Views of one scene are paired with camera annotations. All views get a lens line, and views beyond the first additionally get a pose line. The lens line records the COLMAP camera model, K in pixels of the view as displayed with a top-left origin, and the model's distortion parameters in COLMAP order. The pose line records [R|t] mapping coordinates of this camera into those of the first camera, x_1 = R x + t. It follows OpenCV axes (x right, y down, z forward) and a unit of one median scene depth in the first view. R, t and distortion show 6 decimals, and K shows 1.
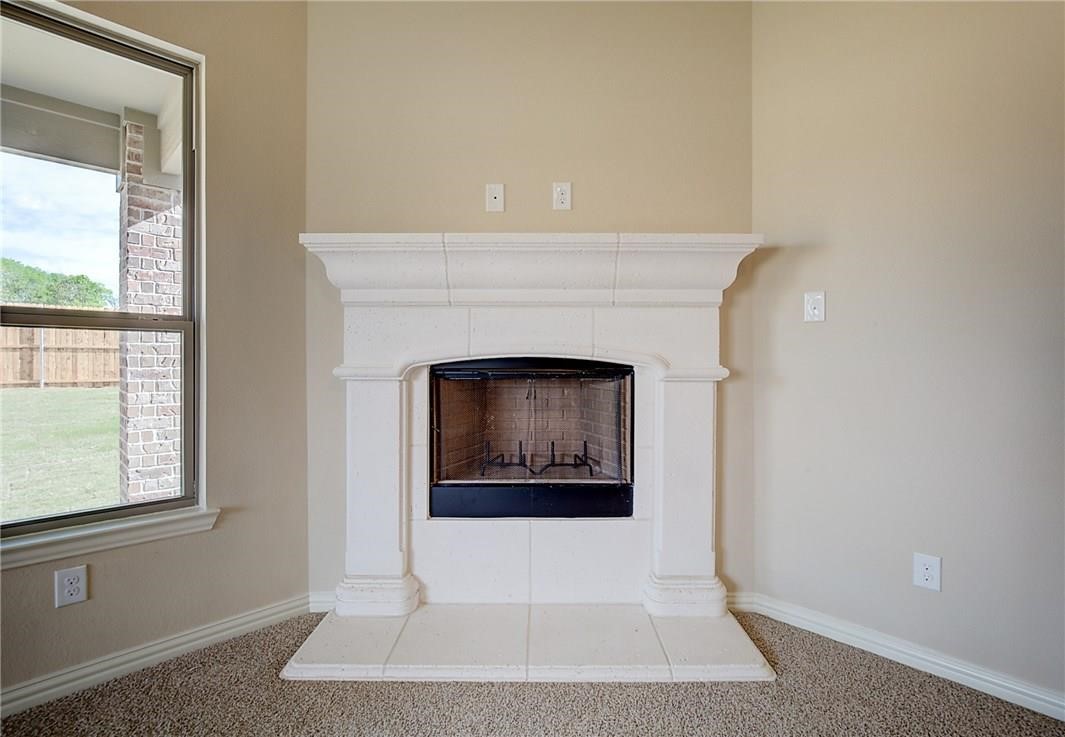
lens RADIAL K [[500.0, 0, 532.5], [0, 500.0, 368.5], [0, 0, 1]] dist [0.019684, -0.000035]
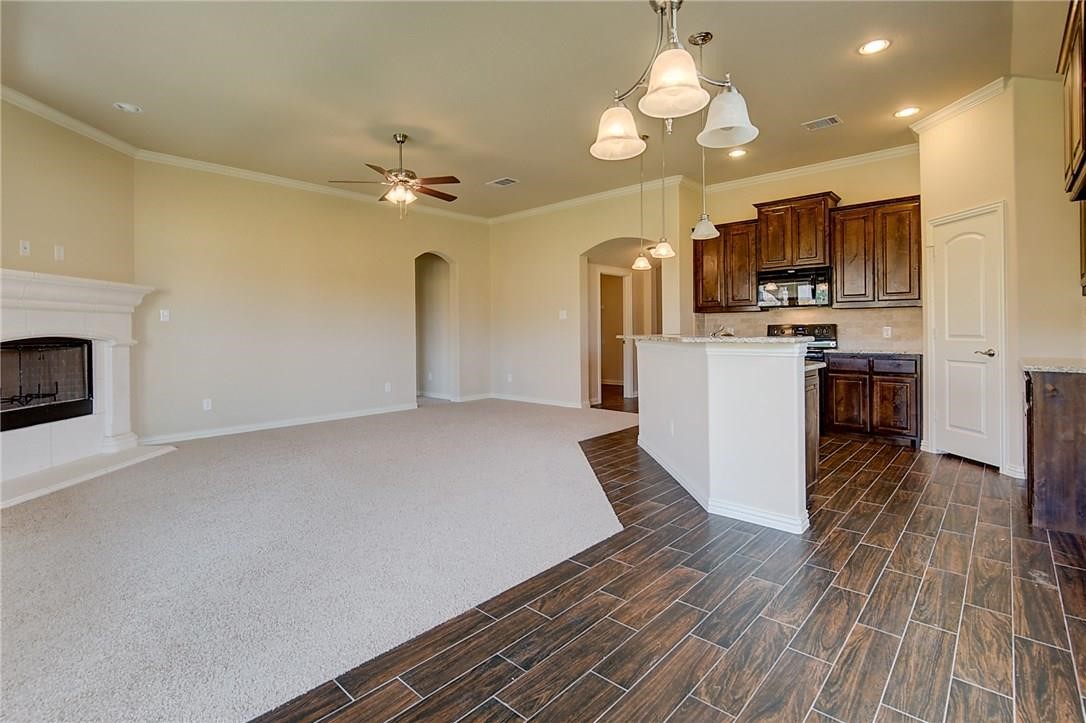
lens RADIAL K [[506.8, 0, 541.3], [0, 506.8, 332.8], [0, 0, 1]] dist [-0.027332, 0.007634]
pose [[-0.050703, -0.006691, 0.998691, -1.990852], [0.026460, 0.999618, 0.008040, -0.002726], [-0.998363, 0.026833, -0.050506, -0.764861]]
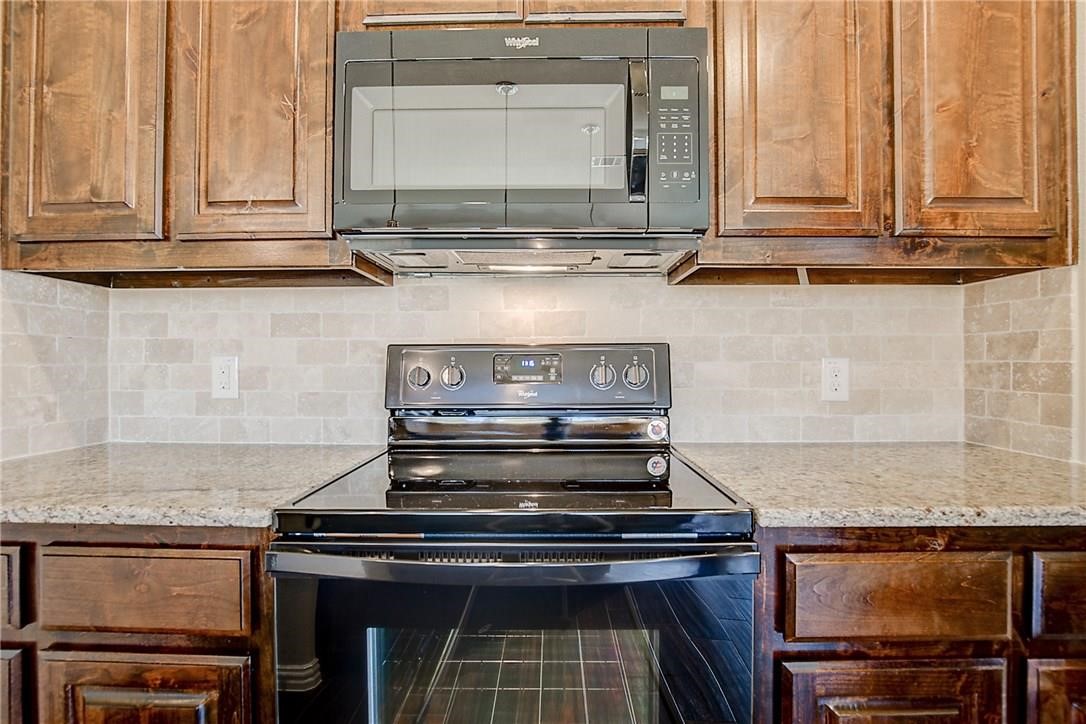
lens RADIAL K [[504.9, 0, 543.7], [0, 504.9, 361.8], [0, 0, 1]] dist [-0.032866, 0.006277]
pose [[-0.704968, -0.001676, 0.709237, 0.189846], [0.012617, 0.999809, 0.014904, 0.023790], [-0.709127, 0.019456, -0.704812, -1.874038]]
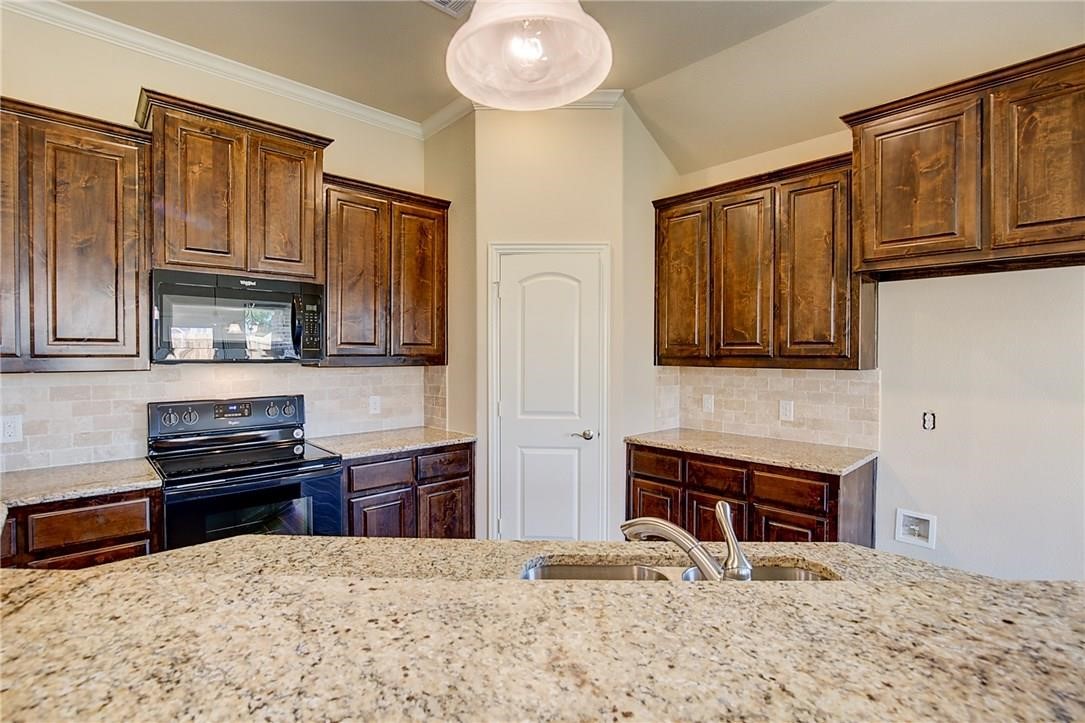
lens RADIAL K [[504.5, 0, 543.2], [0, 504.5, 361.3], [0, 0, 1]] dist [-0.032866, 0.006277]
pose [[-0.999904, -0.005049, 0.012886, -0.152443], [-0.004588, 0.999357, 0.035547, -0.128609], [-0.013058, 0.035485, -0.999285, -1.065200]]
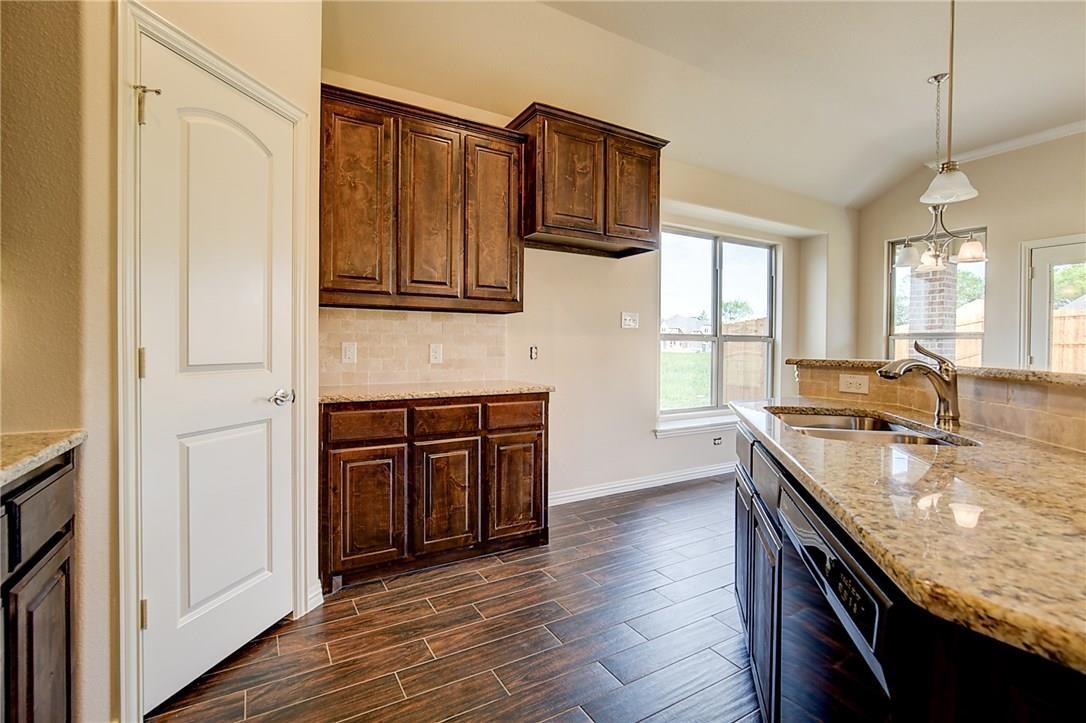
lens RADIAL K [[494.8, 0, 546.5], [0, 494.8, 350.6], [0, 0, 1]] dist [-0.010072, 0.000484]
pose [[-0.233876, 0.005276, -0.972252, 0.495337], [-0.025049, 0.999621, 0.011450, 0.021757], [0.971944, 0.027032, -0.233655, -1.817933]]
